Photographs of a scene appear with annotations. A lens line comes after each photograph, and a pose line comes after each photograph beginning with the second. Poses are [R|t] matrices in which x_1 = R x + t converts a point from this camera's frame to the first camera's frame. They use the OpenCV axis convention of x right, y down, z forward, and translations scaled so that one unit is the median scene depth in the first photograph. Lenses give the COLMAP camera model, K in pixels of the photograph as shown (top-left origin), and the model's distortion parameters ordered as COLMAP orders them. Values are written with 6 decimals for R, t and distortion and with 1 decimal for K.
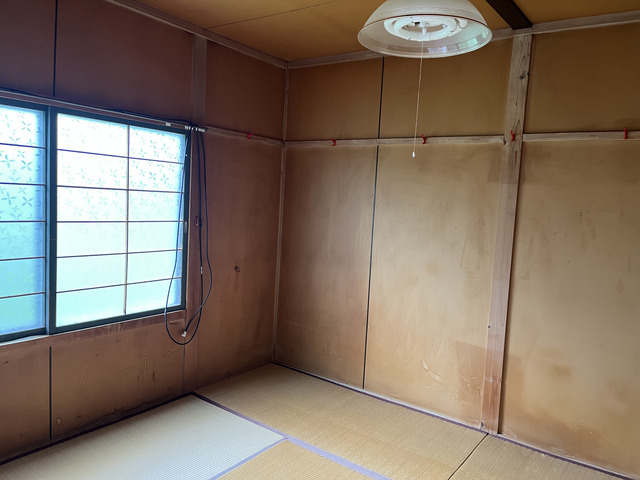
lens RADIAL K [[491.8, 0, 321.8], [0, 491.8, 239.1], [0, 0, 1]] dist [0.052595, -0.045385]
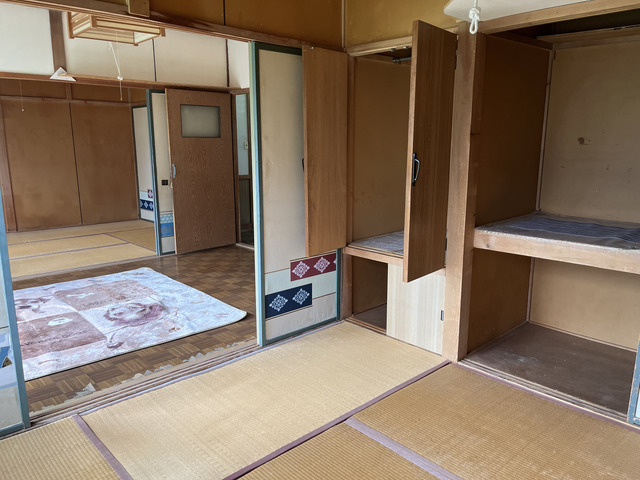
lens RADIAL K [[491.8, 0, 319.3], [0, 491.8, 239.3], [0, 0, 1]] dist [0.052595, -0.045385]
pose [[0.177819, -0.244531, 0.953197, -1.456747], [0.099890, 0.968116, 0.229724, 0.040735], [-0.978980, 0.054365, 0.196576, -0.732708]]
